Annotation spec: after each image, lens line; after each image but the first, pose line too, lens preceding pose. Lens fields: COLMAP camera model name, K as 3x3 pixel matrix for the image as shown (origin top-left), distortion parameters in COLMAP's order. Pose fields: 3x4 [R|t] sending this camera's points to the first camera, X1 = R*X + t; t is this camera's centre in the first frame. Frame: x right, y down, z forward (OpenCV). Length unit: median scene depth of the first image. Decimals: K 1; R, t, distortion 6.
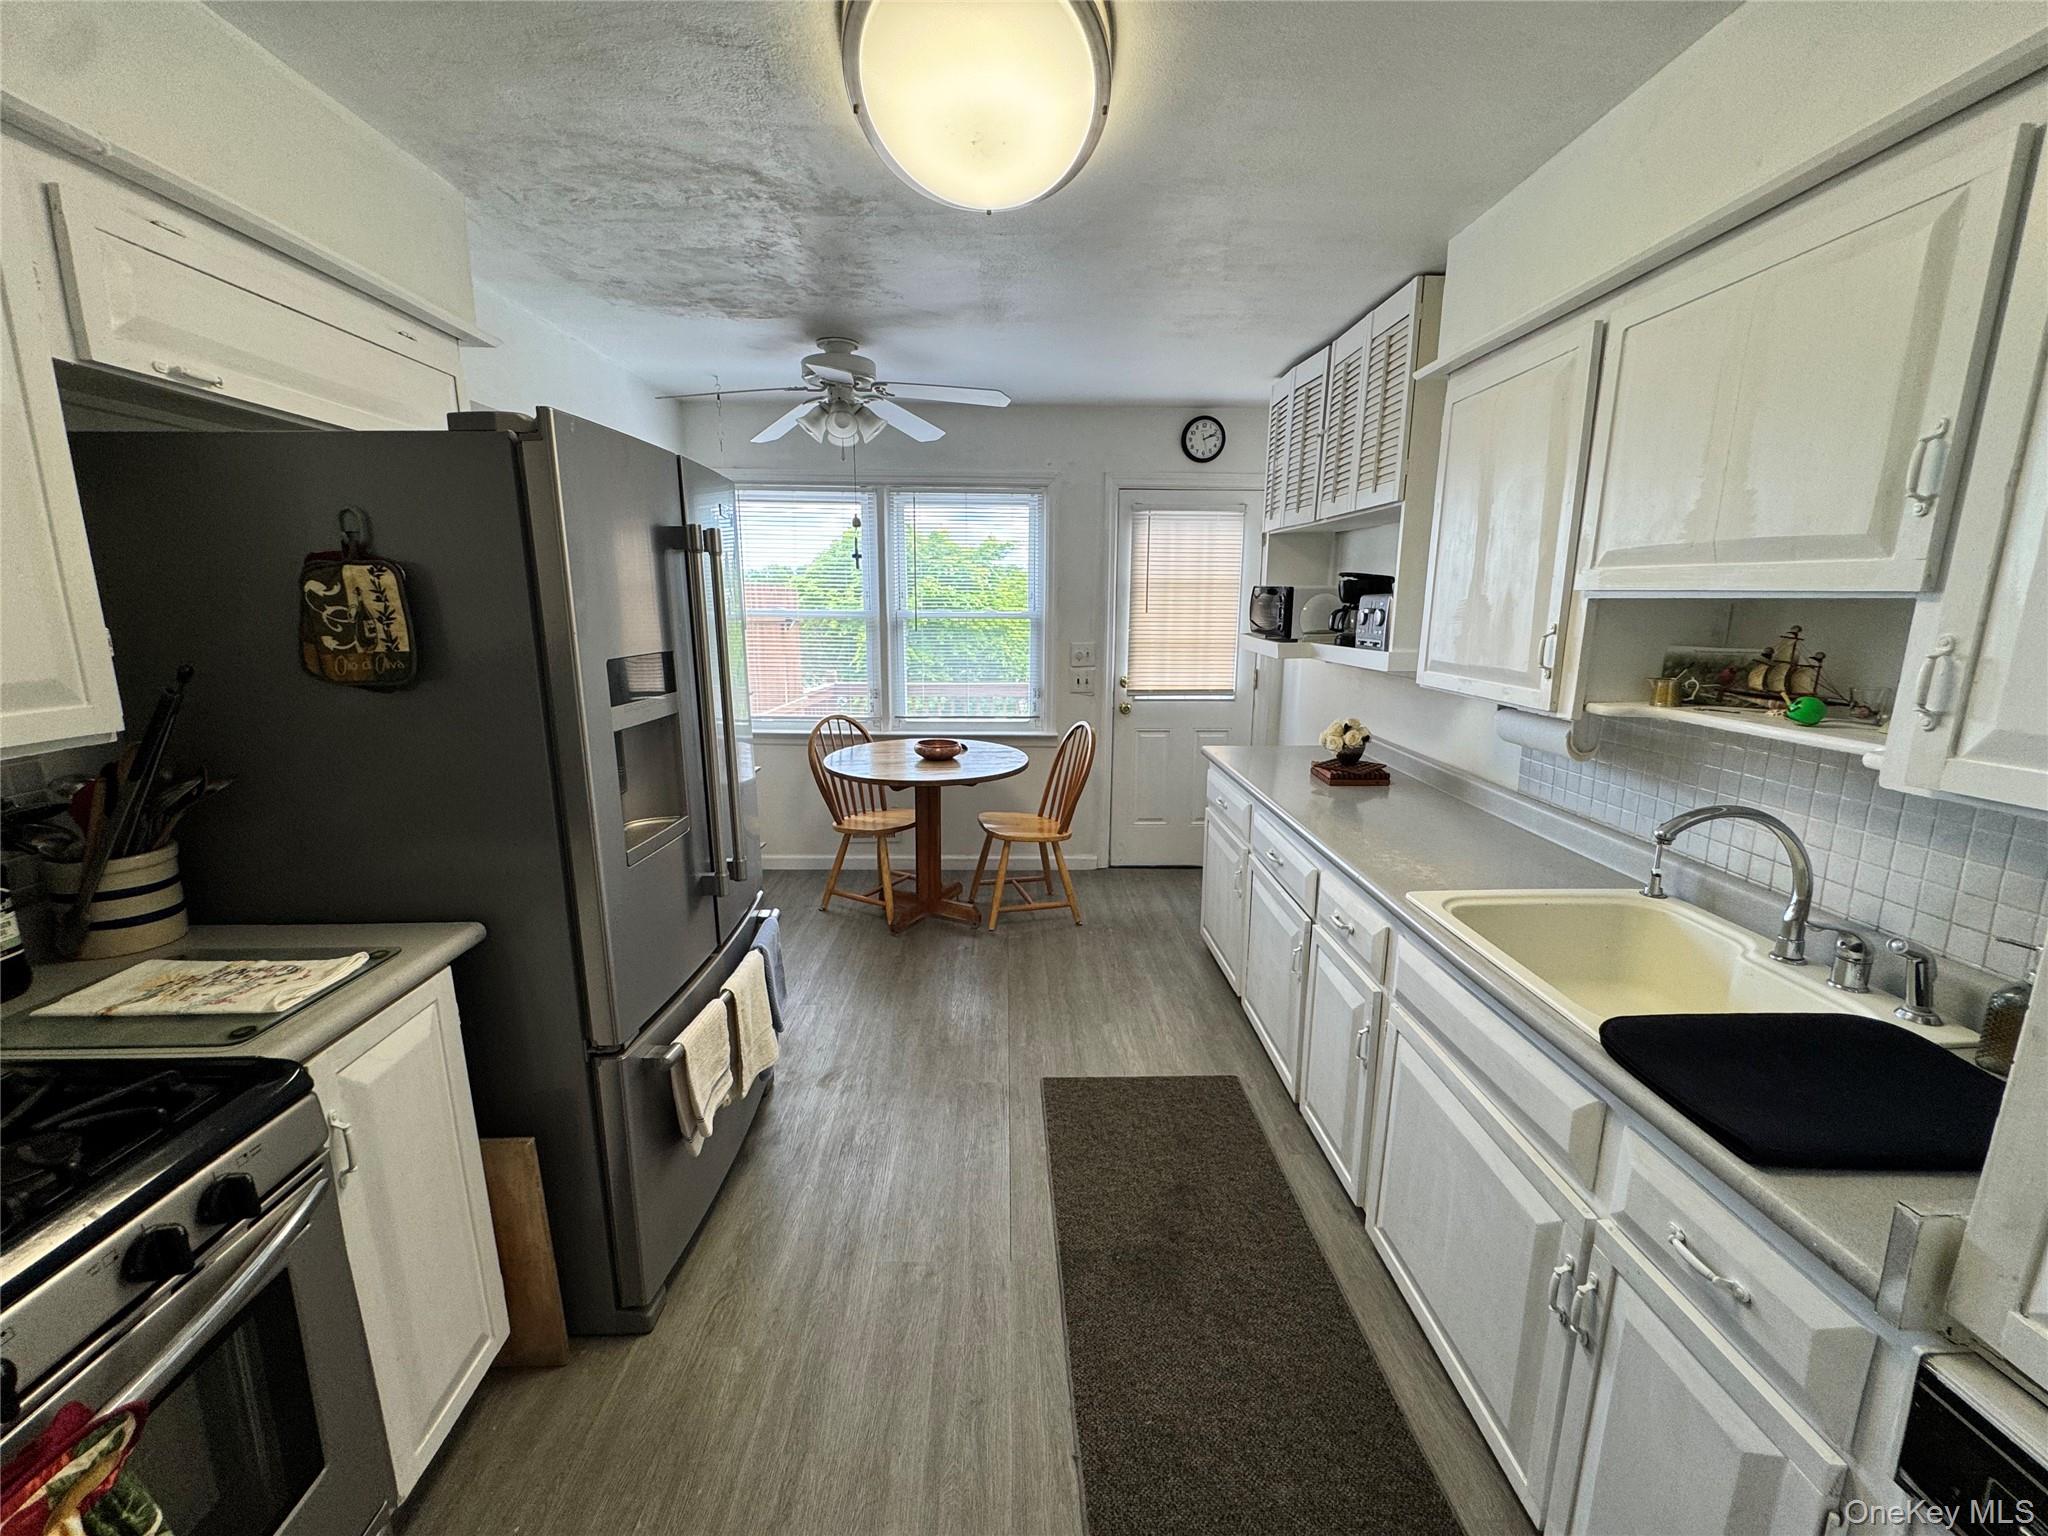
lens RADIAL K [[822.8, 0, 1025.3], [0, 822.8, 766.2], [0, 0, 1]] dist [0.000485, 0.000589]
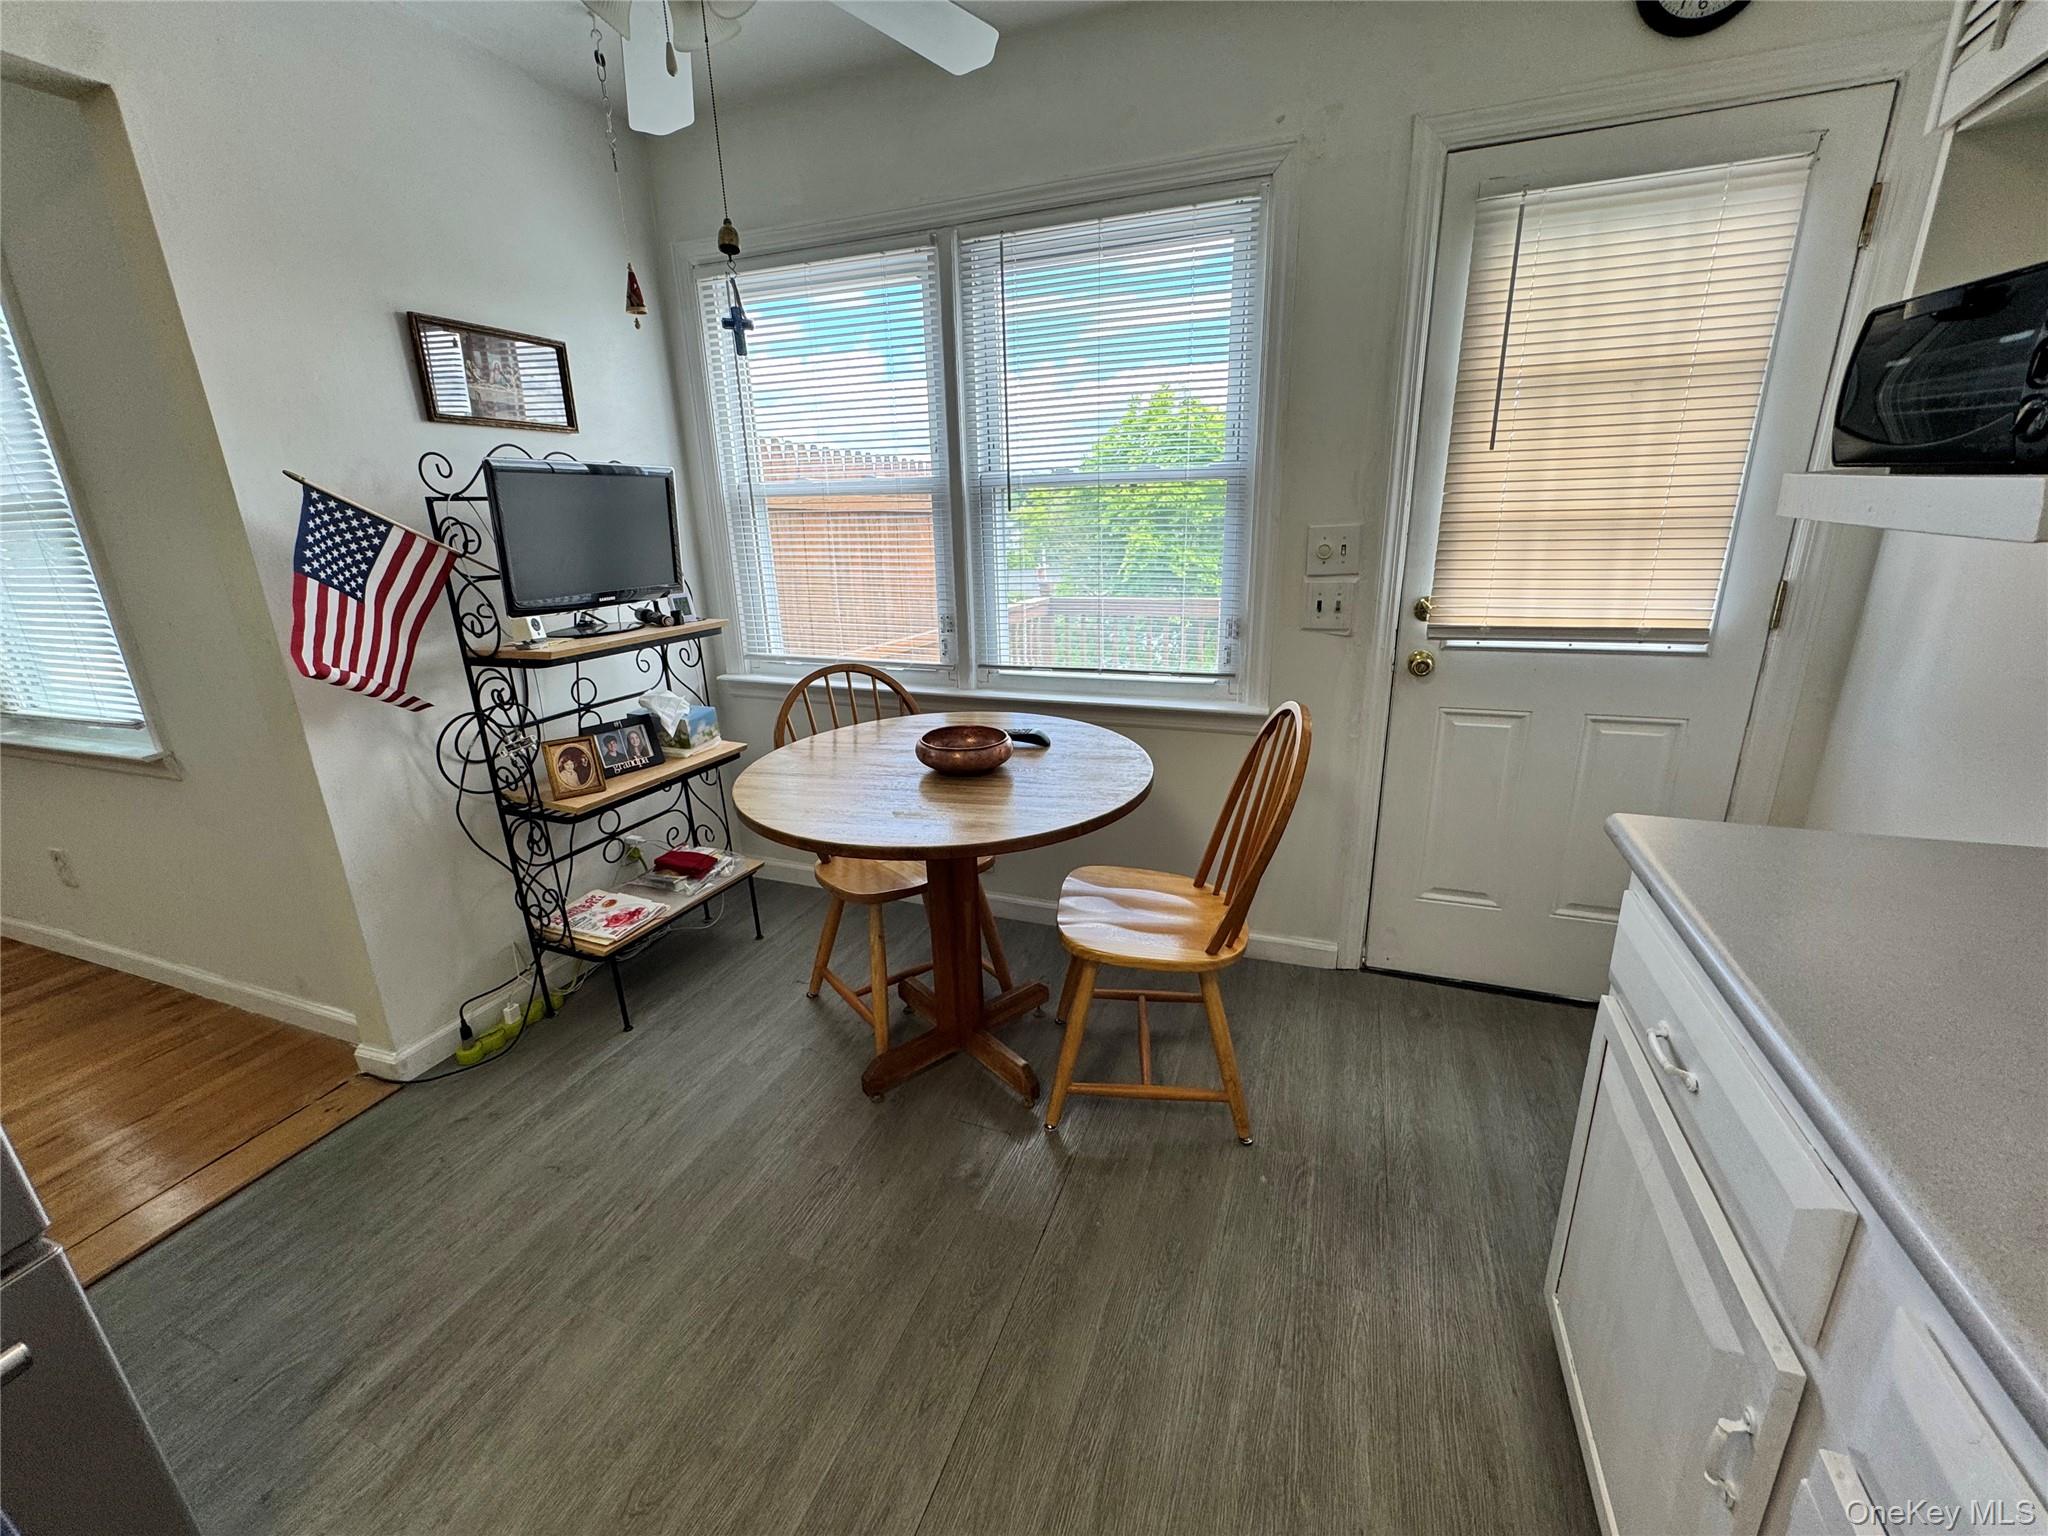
lens RADIAL K [[822.8, 0, 1029.3], [0, 822.8, 759.6], [0, 0, 1]] dist [0.000485, 0.000589]
pose [[0.926423, 0.081286, -0.367605, 0.093368], [-0.041336, 0.992472, 0.115285, -0.062815], [0.374208, -0.091608, 0.922809, 0.485794]]
